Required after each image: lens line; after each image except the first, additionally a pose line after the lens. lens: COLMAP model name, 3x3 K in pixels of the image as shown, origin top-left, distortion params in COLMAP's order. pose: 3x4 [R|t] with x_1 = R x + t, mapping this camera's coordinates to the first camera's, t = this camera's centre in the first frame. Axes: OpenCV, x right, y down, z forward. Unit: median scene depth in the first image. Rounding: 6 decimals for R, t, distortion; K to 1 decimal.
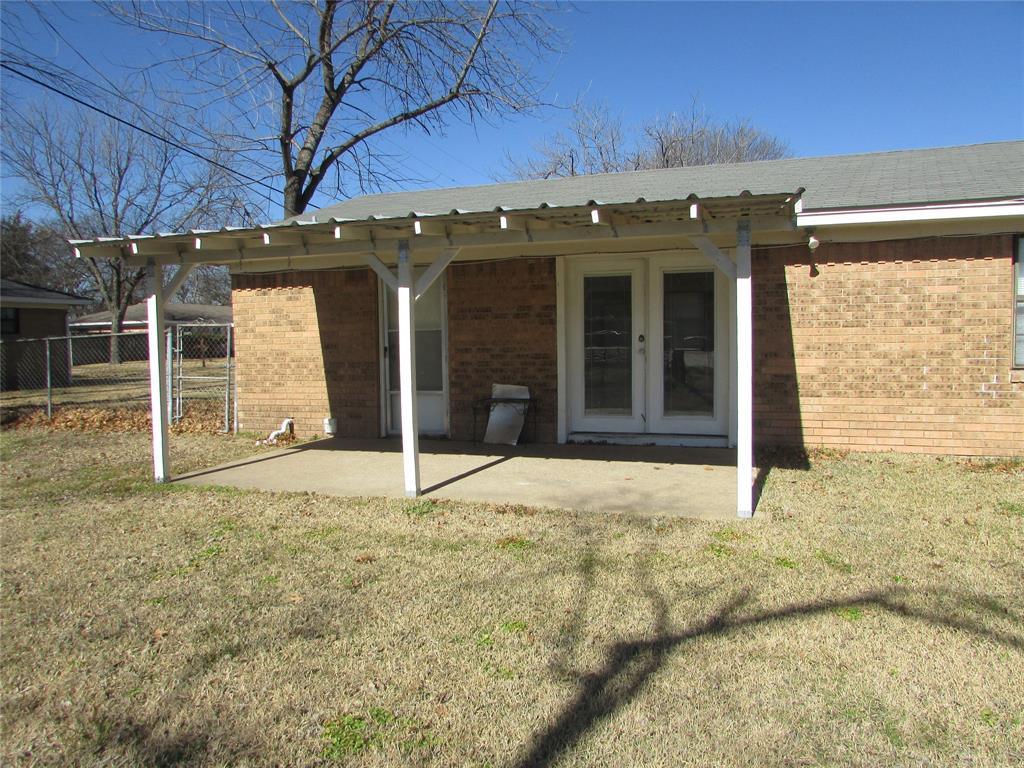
lens RADIAL K [[728.4, 0, 512.0], [0, 728.4, 384.0], [0, 0, 1]] dist [-0.005800, -0.000533]
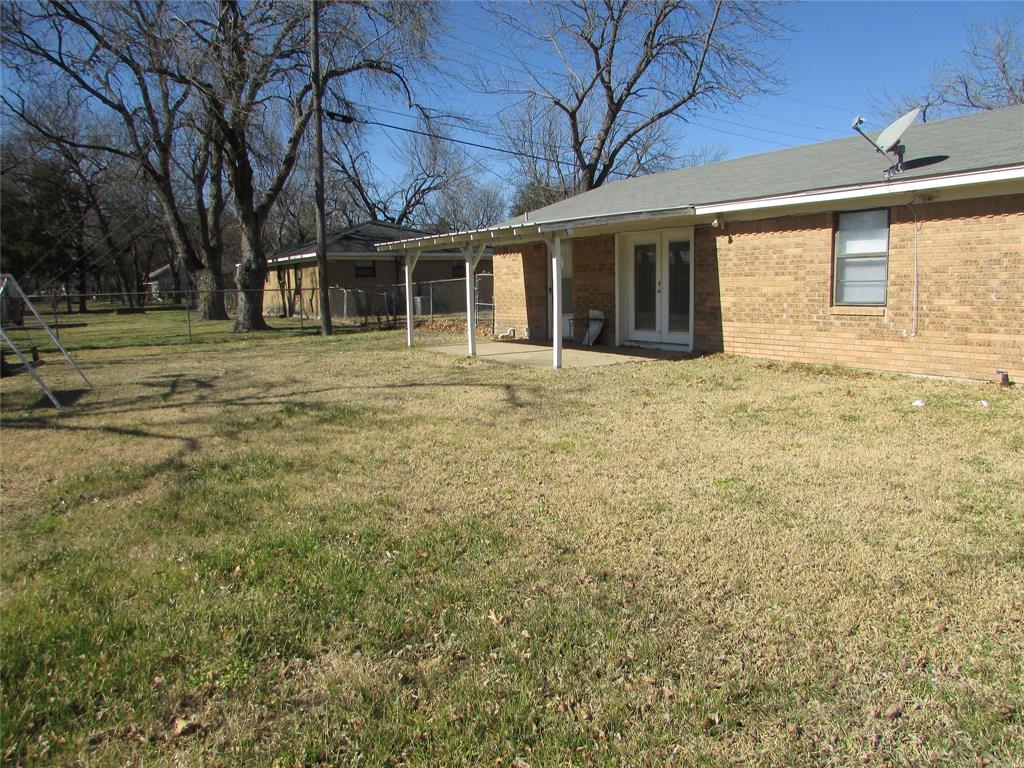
lens RADIAL K [[728.4, 0, 512.0], [0, 728.4, 384.0], [0, 0, 1]] dist [-0.005800, -0.000533]
pose [[0.777531, 0.085197, -0.623046, 0.931090], [-0.028998, 0.994584, 0.099813, 0.007768], [0.628176, -0.059541, 0.775790, -0.457380]]
